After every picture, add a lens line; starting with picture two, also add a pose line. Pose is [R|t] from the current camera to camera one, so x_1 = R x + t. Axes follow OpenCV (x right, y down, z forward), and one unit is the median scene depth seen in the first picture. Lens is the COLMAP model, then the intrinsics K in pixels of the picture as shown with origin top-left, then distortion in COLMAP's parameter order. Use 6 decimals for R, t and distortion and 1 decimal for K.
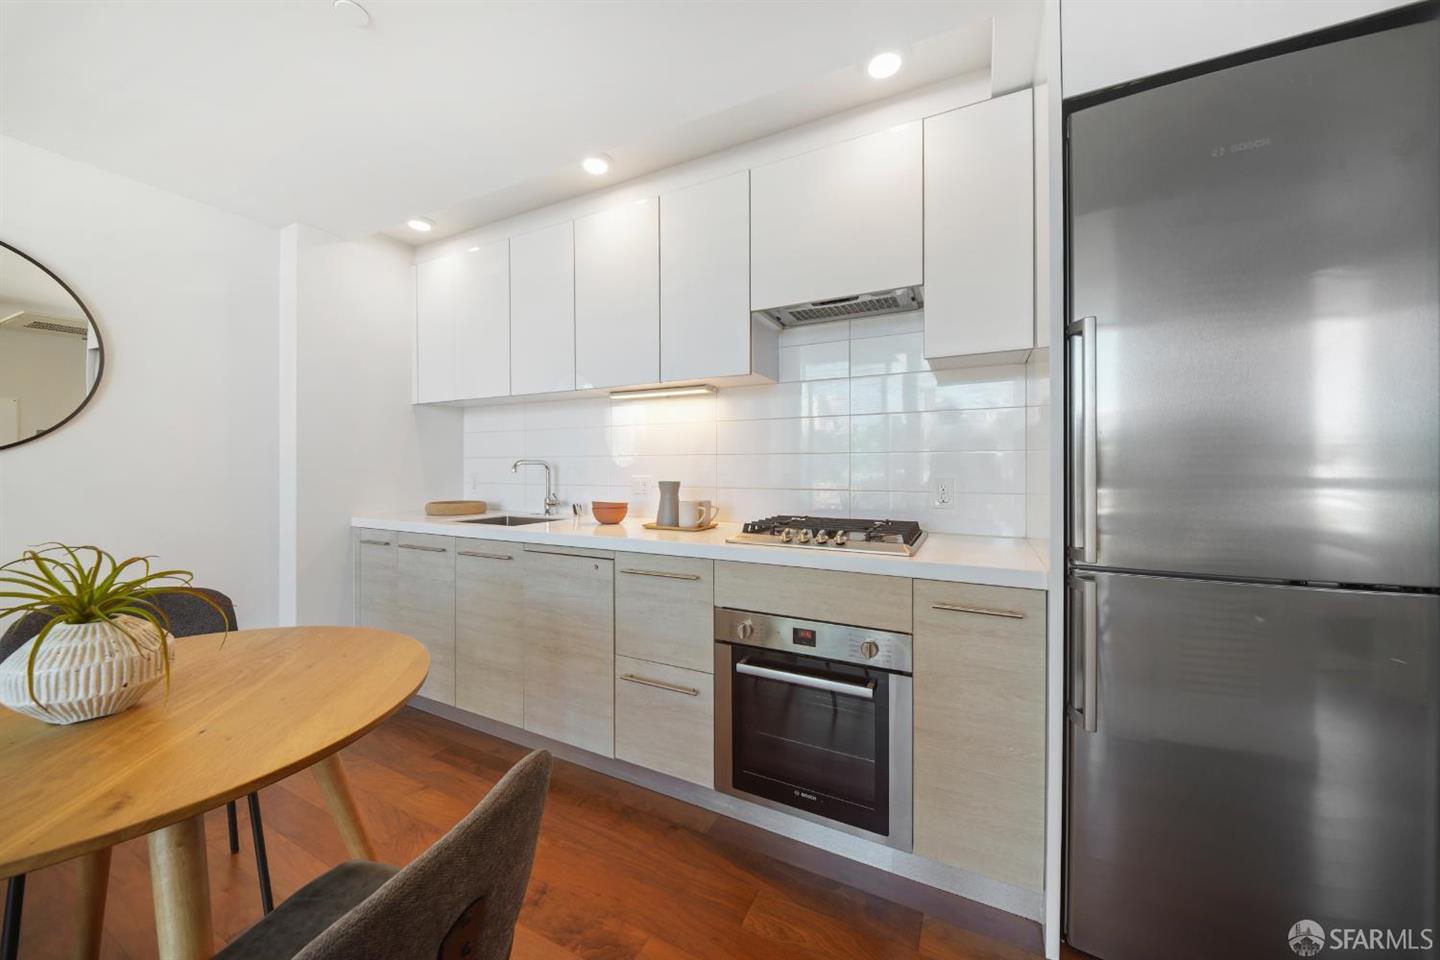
lens RADIAL K [[511.3, 0, 714.2], [0, 511.3, 472.1], [0, 0, 1]] dist [0.001967, -0.005856]
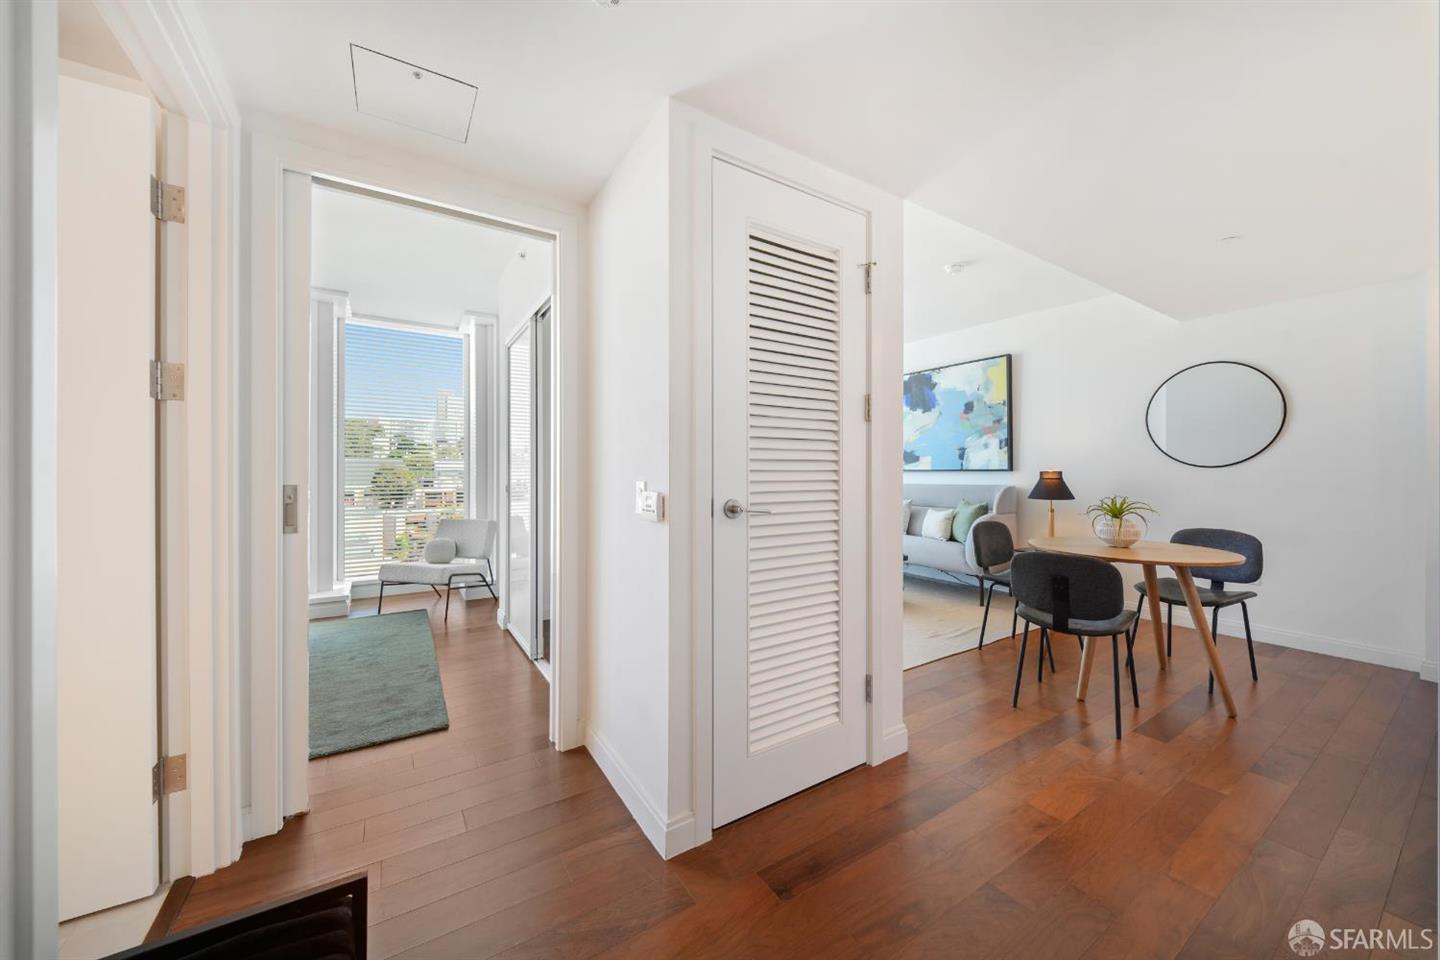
lens RADIAL K [[511.3, 0, 714.2], [0, 511.3, 472.1], [0, 0, 1]] dist [0.001967, -0.005856]
pose [[-0.510900, -0.001955, -0.859638, 1.243361], [-0.005247, 0.999986, 0.000844, 0.001836], [0.859624, 0.004942, -0.510903, 0.182877]]
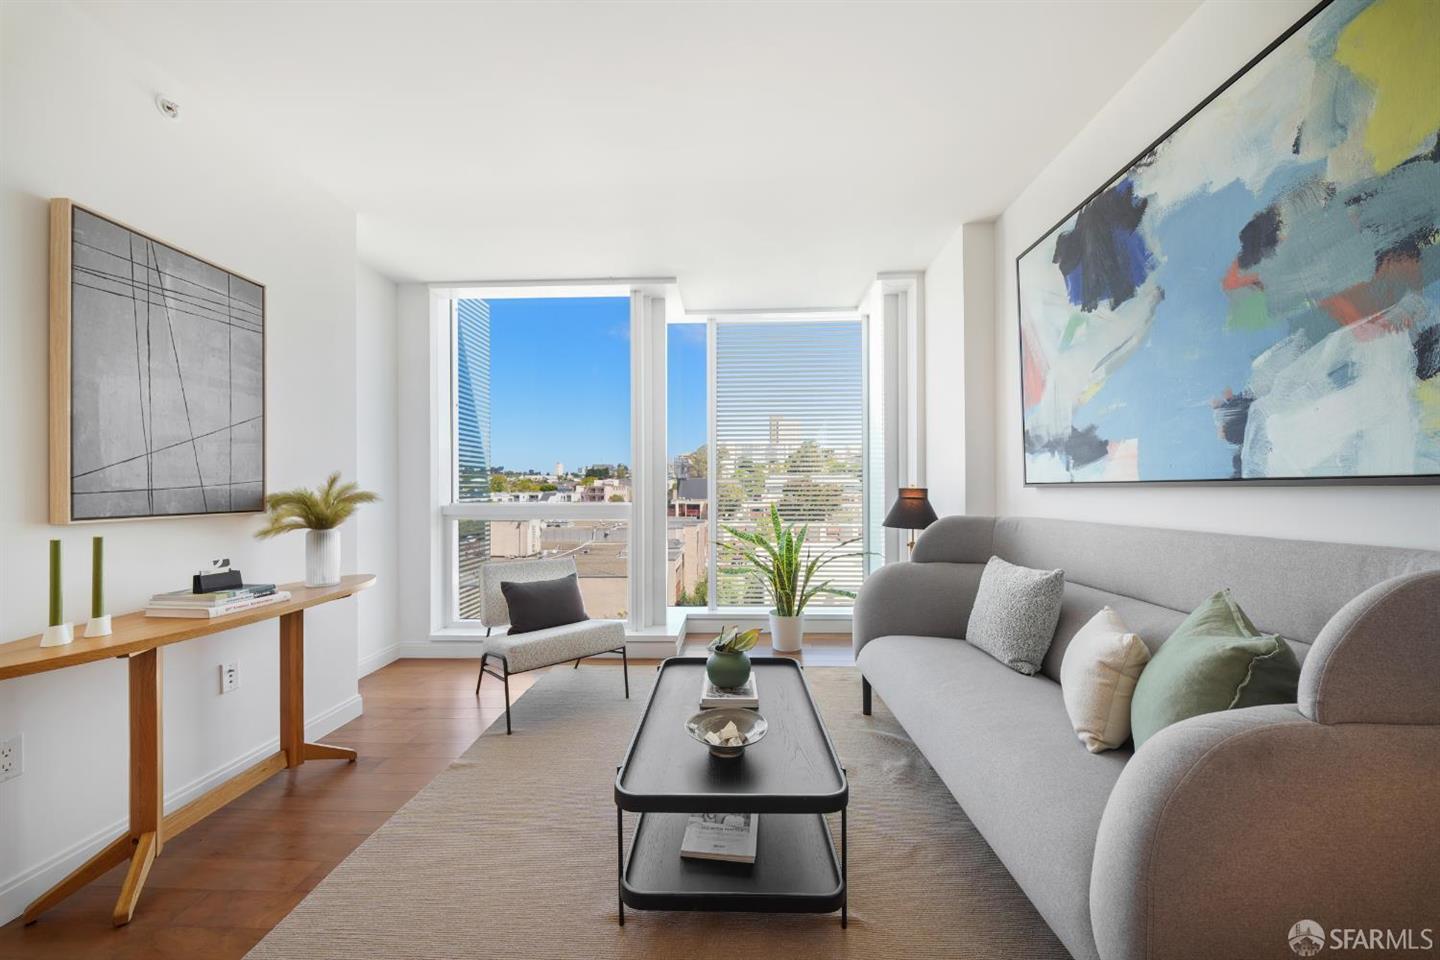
lens RADIAL K [[512.3, 0, 720.9], [0, 512.3, 486.5], [0, 0, 1]] dist [0.000268, -0.003718]
pose [[-0.905747, 0.002882, -0.423808, -0.688878], [0.003310, 0.999994, -0.000274, -0.007254], [0.423805, -0.001651, -0.905752, 0.268138]]
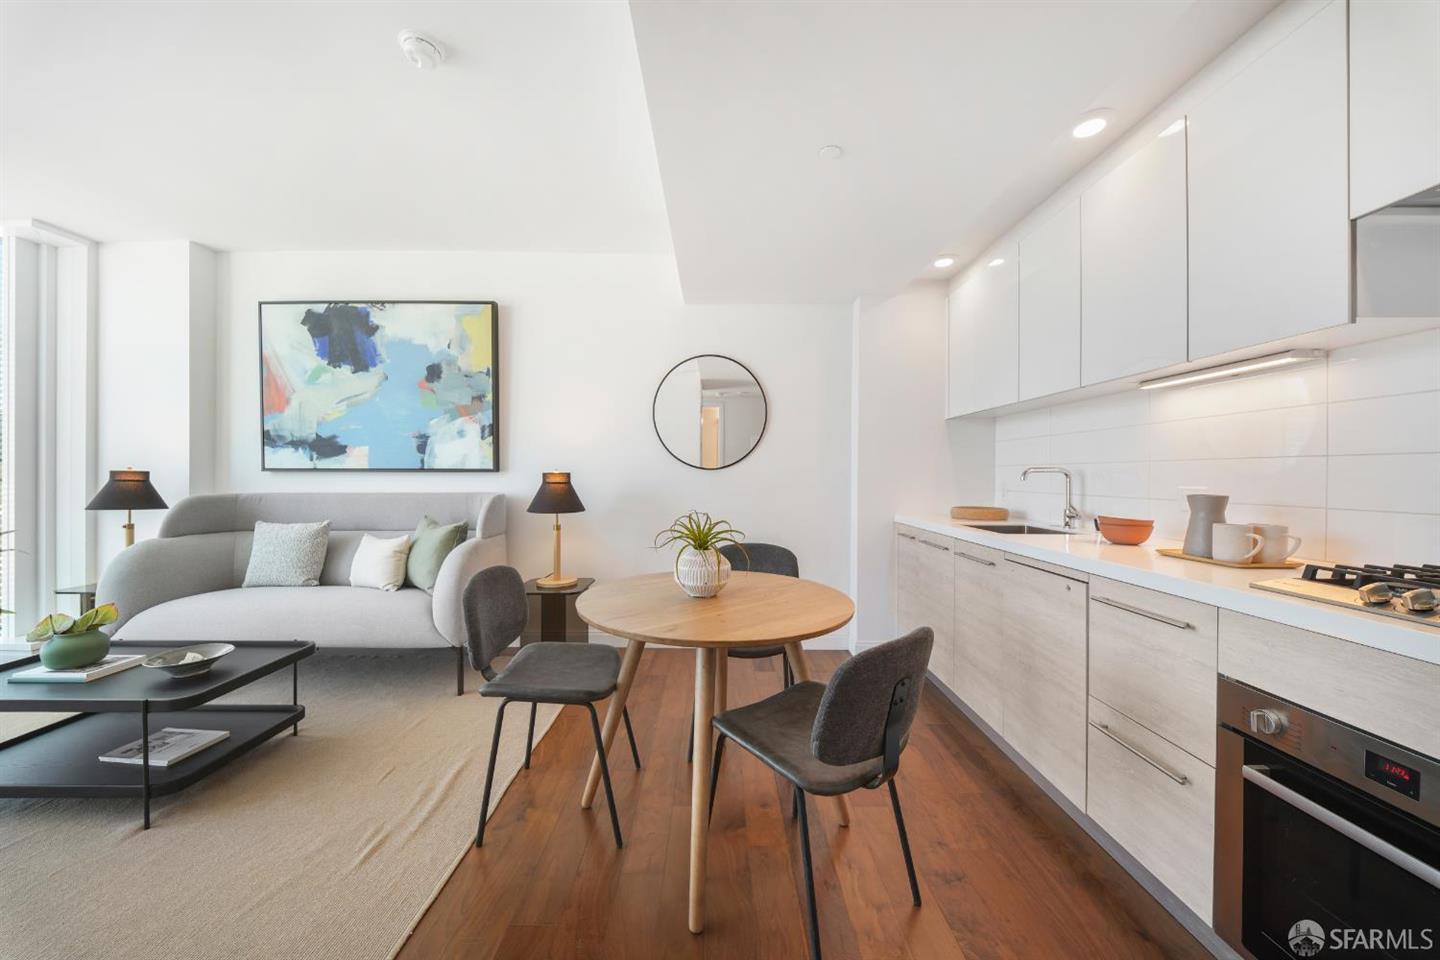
lens RADIAL K [[501.9, 0, 711.9], [0, 501.9, 477.2], [0, 0, 1]] dist [0.007012, -0.004957]
pose [[0.446184, 0.007115, -0.894913, 0.251221], [-0.009757, 0.999948, 0.003085, -0.002896], [0.894888, 0.007355, 0.446230, 0.051232]]
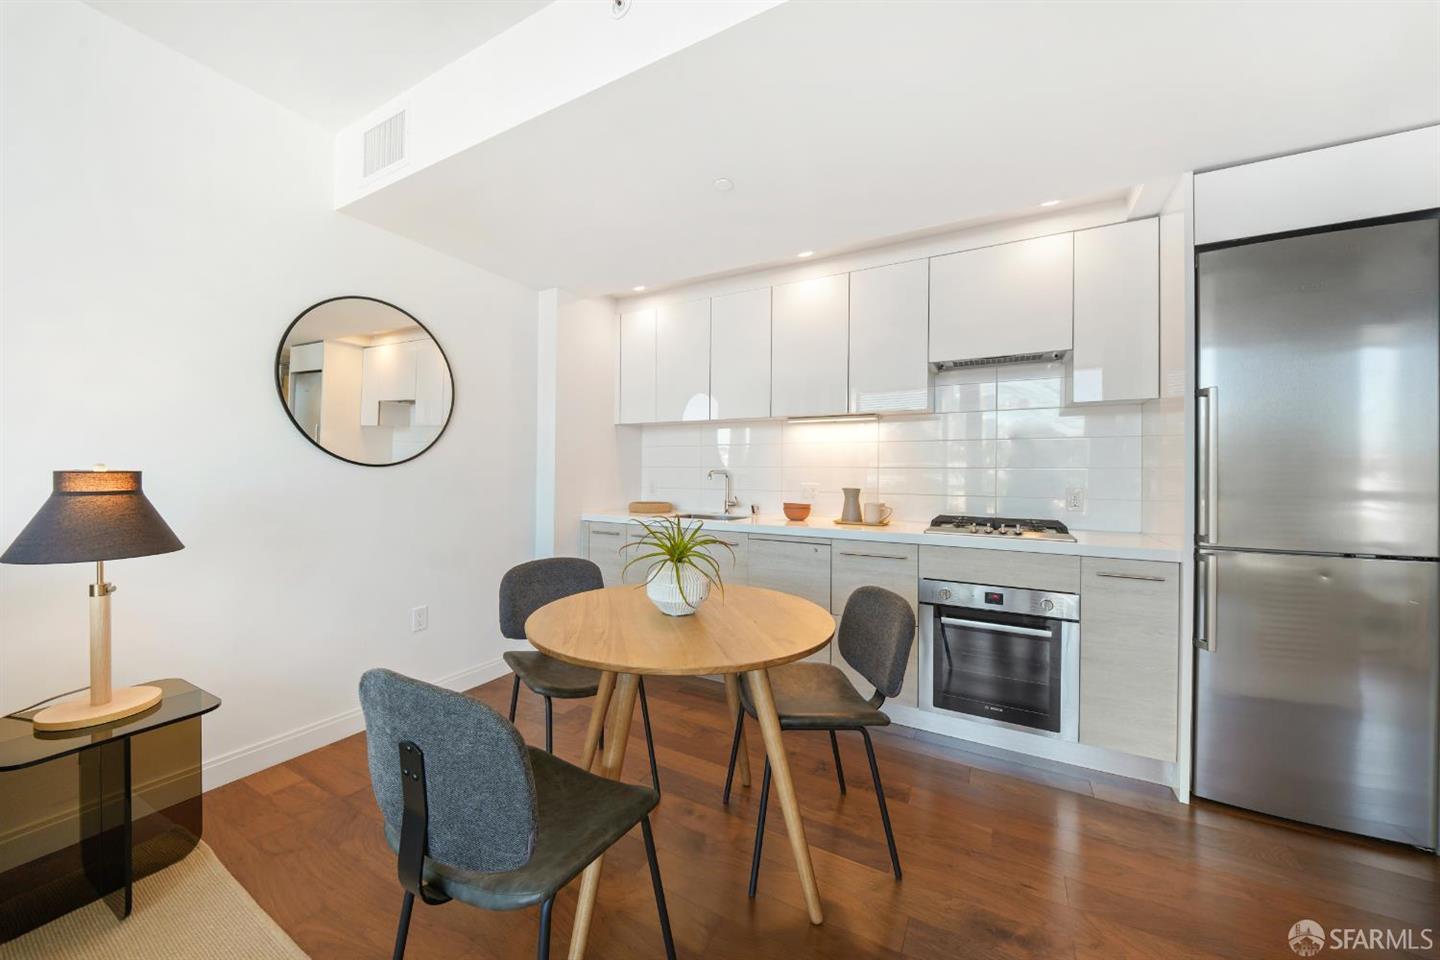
lens RADIAL K [[513.8, 0, 714.5], [0, 513.8, 474.7], [0, 0, 1]] dist [-0.000710, -0.005276]
pose [[0.999372, 0.009494, -0.034148, -0.416567], [-0.009714, 0.999933, -0.006297, -0.004913], [0.034086, 0.006624, 0.999397, -0.347280]]
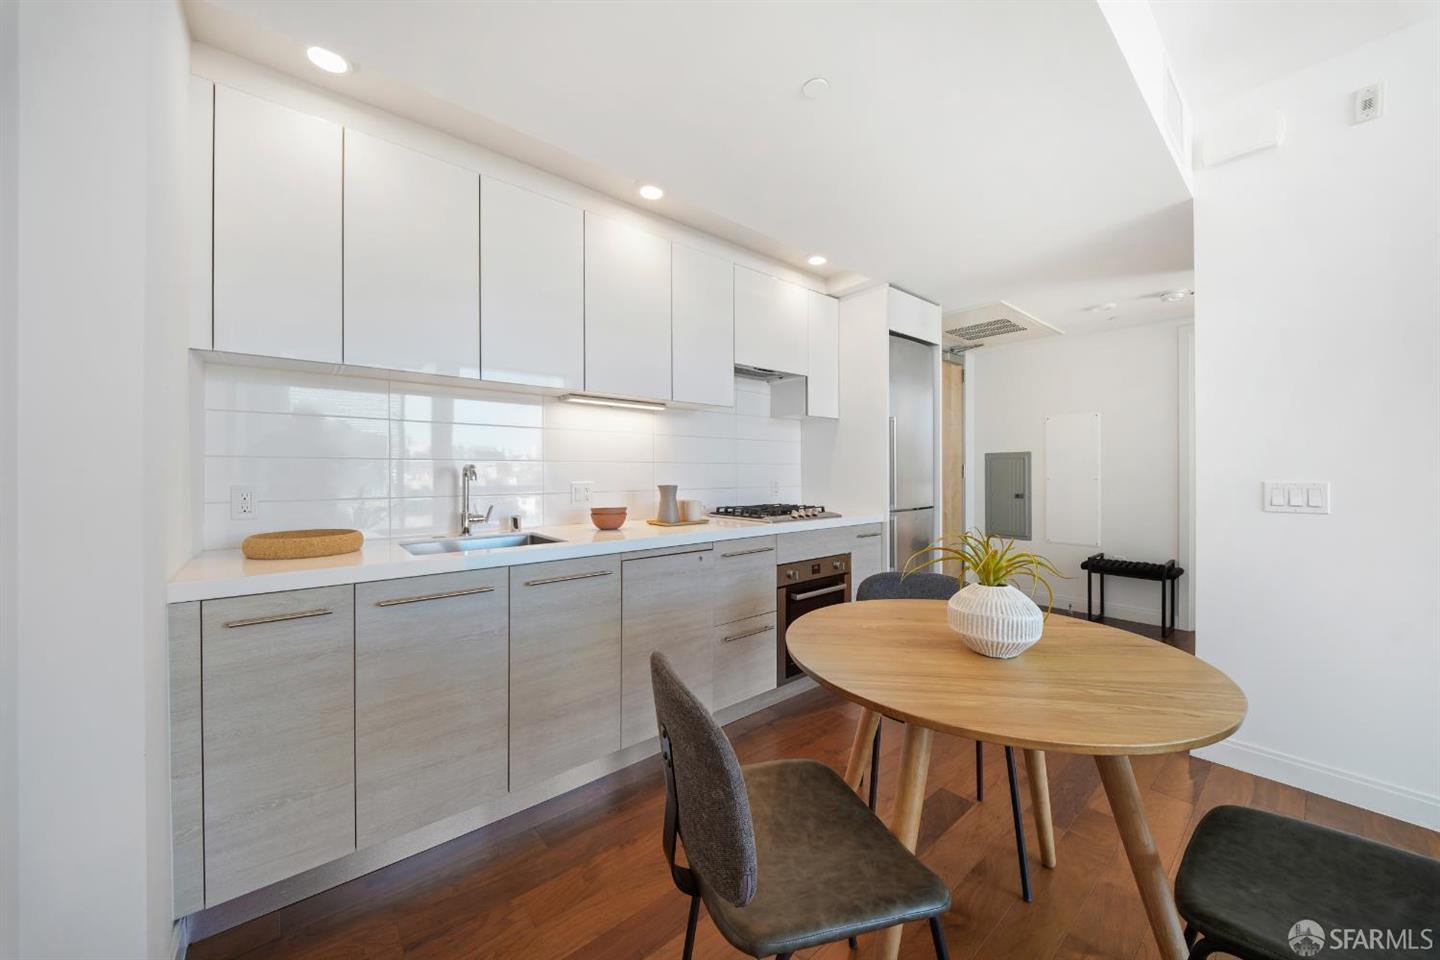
lens RADIAL K [[501.9, 0, 711.9], [0, 501.9, 477.2], [0, 0, 1]] dist [0.007012, -0.004957]
pose [[0.398439, -0.009340, 0.917147, -1.159947], [0.007115, 0.999950, 0.007092, -0.007575], [-0.917167, 0.003700, 0.398485, 0.473552]]
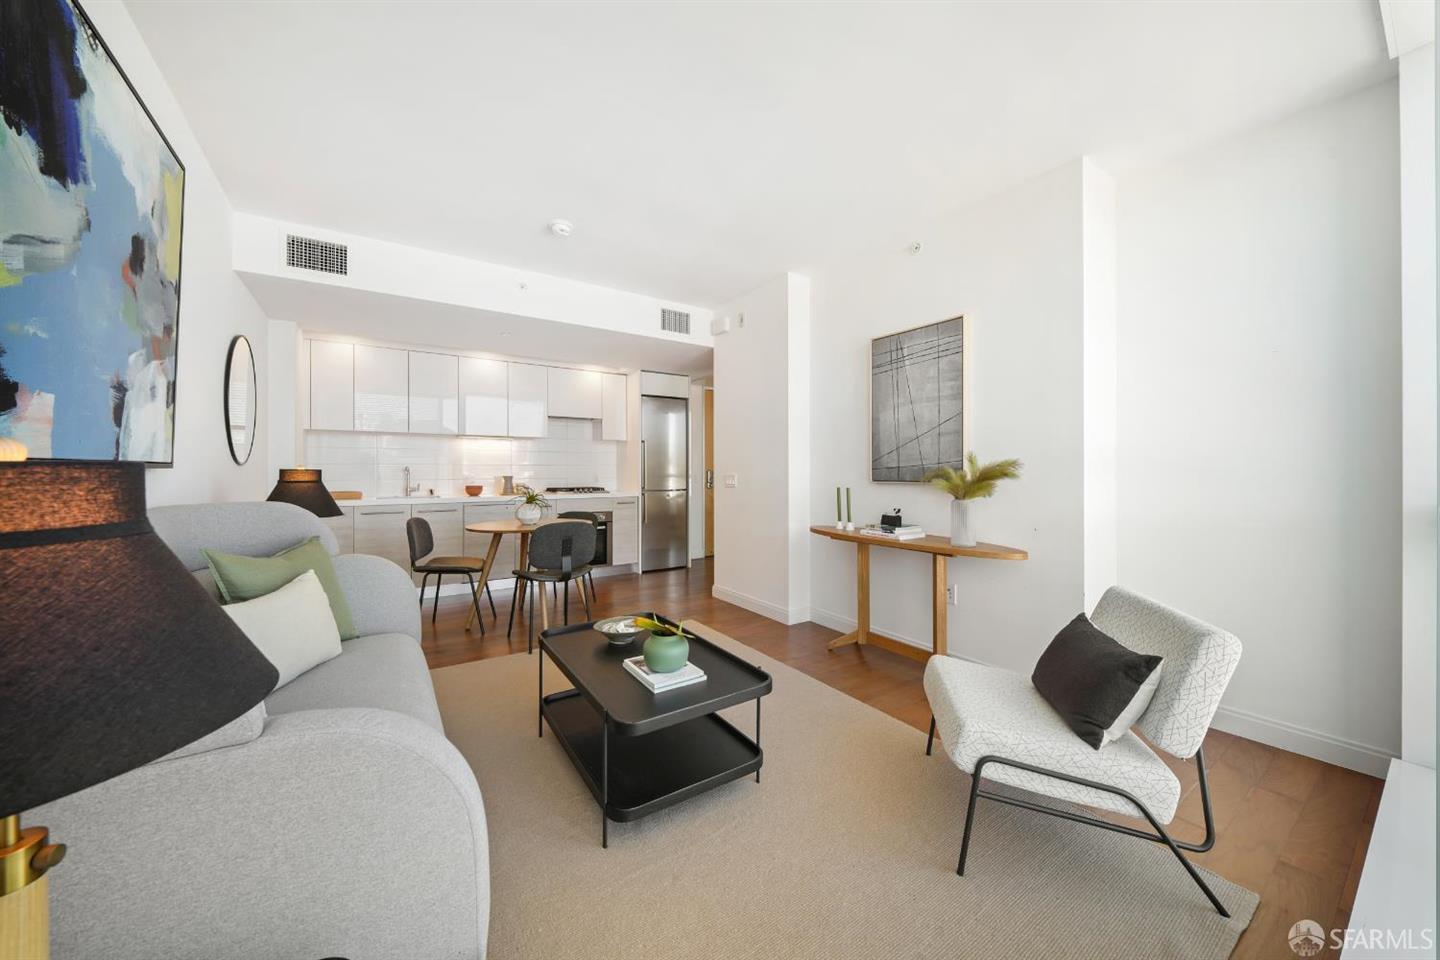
lens RADIAL K [[503.5, 0, 719.3], [0, 503.5, 470.5], [0, 0, 1]] dist [0.000349, -0.004966]
pose [[0.488123, -0.000727, 0.872774, -1.814127], [0.006370, 0.999976, -0.002730, 0.005389], [-0.872751, 0.006892, 0.488116, -1.146328]]
